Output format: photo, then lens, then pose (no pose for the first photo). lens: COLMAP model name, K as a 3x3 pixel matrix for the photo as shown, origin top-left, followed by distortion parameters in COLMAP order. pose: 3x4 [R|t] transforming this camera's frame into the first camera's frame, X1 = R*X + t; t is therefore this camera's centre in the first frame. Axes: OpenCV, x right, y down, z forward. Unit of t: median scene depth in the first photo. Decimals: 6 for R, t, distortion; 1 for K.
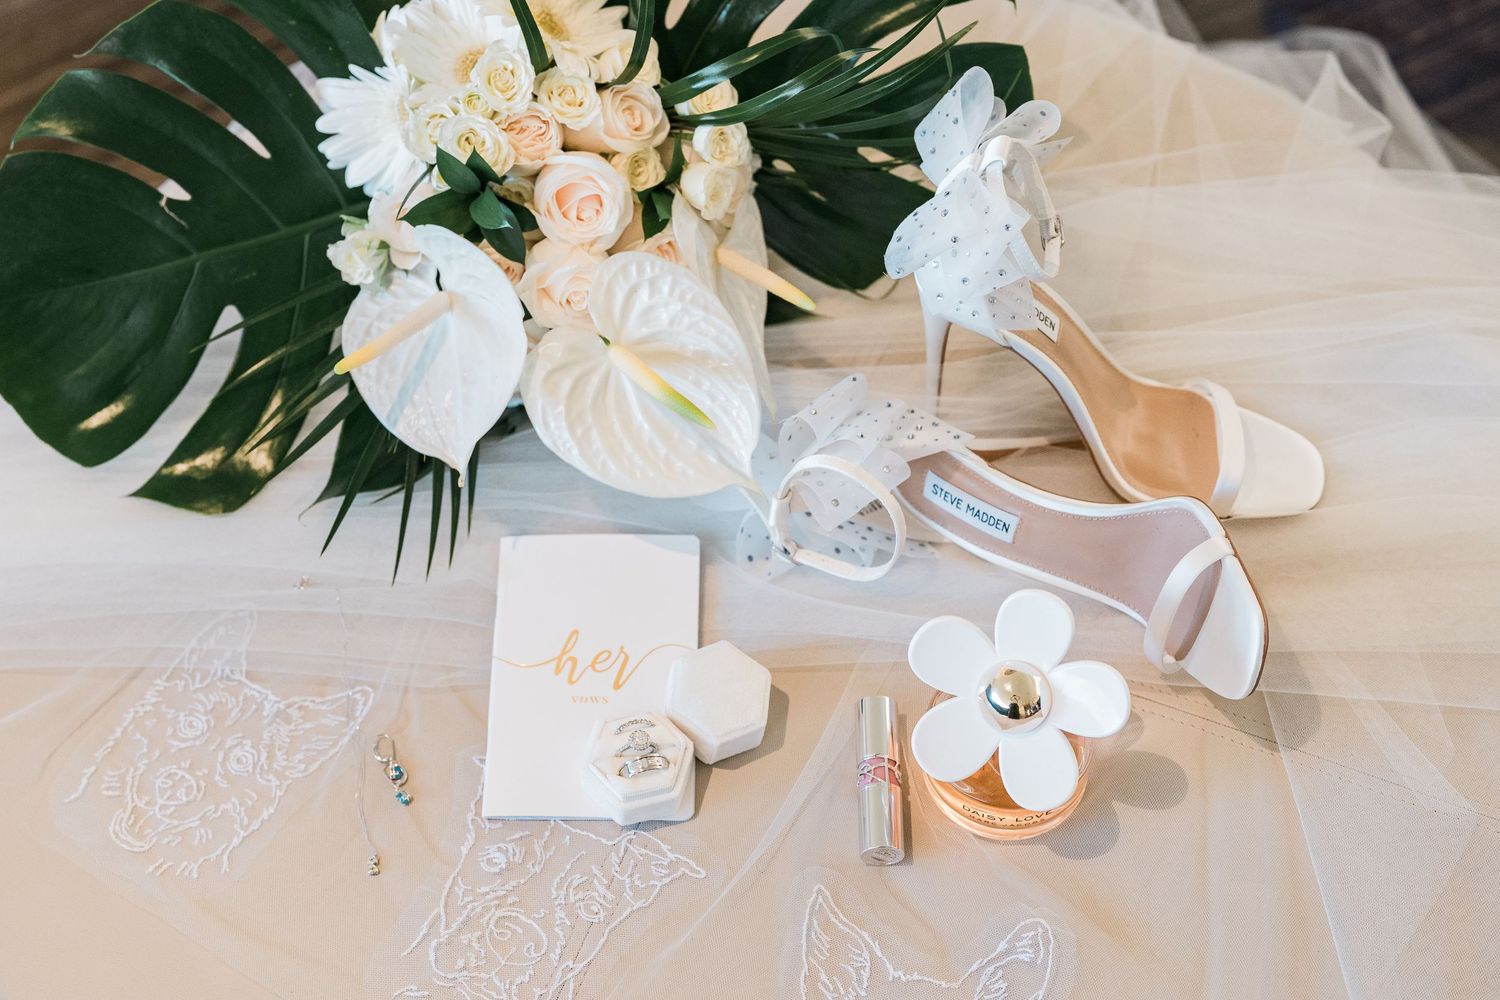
lens RADIAL K [[2087.3, 0, 750.0], [0, 2087.3, 500.0], [0, 0, 1]] dist [0.008044, -0.053346]
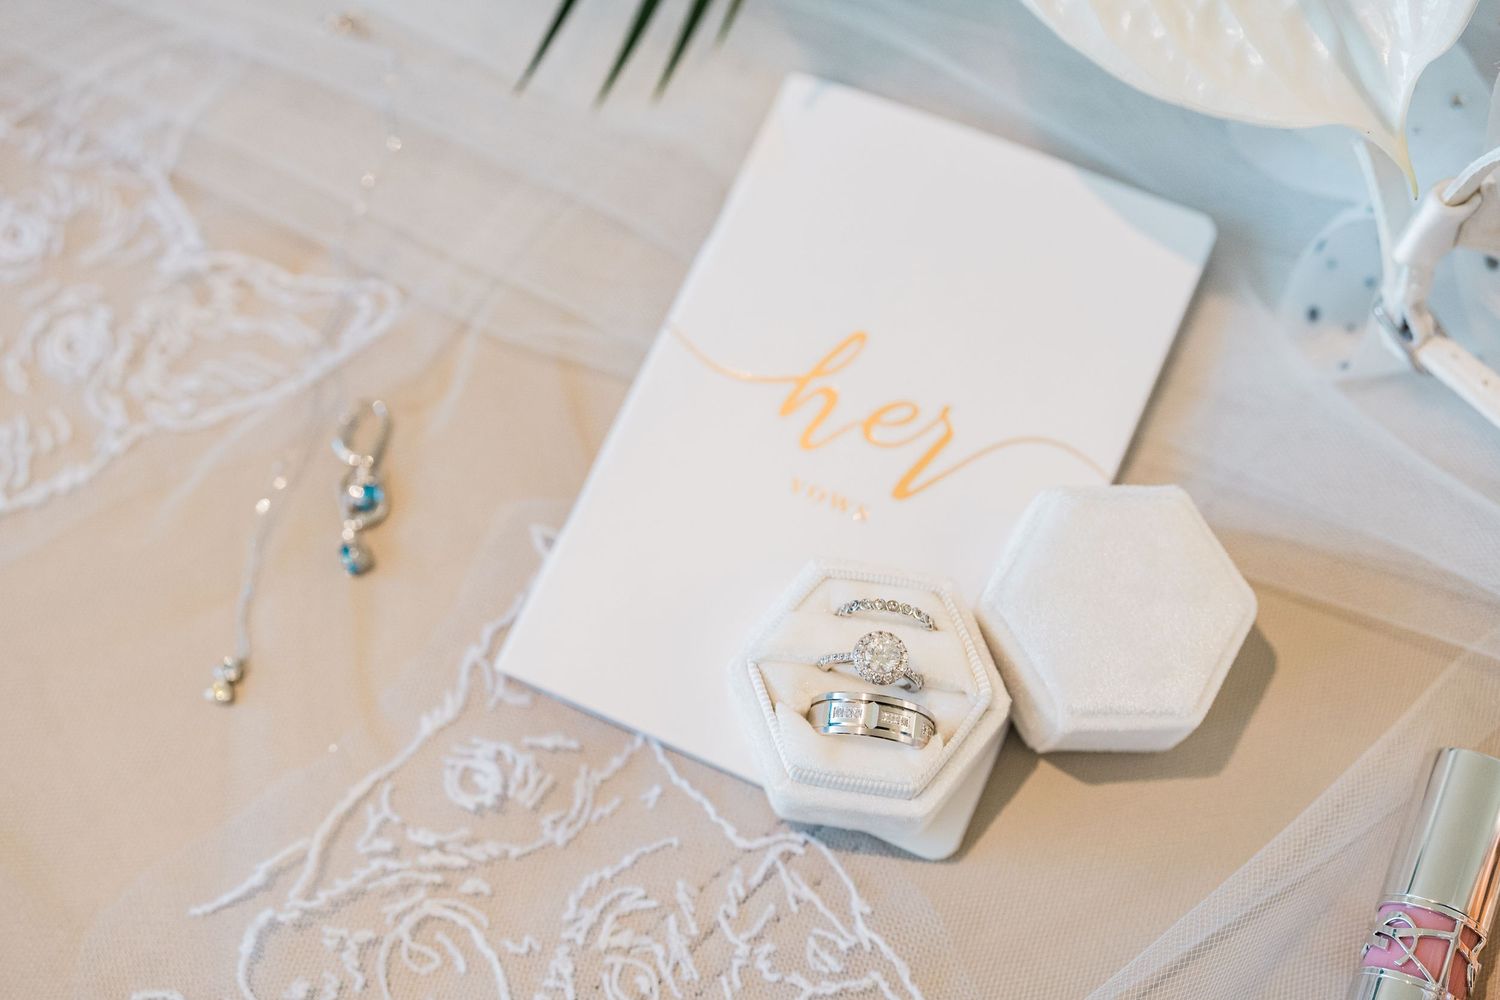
lens RADIAL K [[2087.3, 0, 750.0], [0, 2087.3, 500.0], [0, 0, 1]] dist [0.008044, -0.053346]
pose [[0.911815, 0.366192, -0.185735, -0.012449], [-0.326768, 0.921069, 0.211788, 0.010976], [0.248630, -0.132419, 0.959504, 0.596557]]
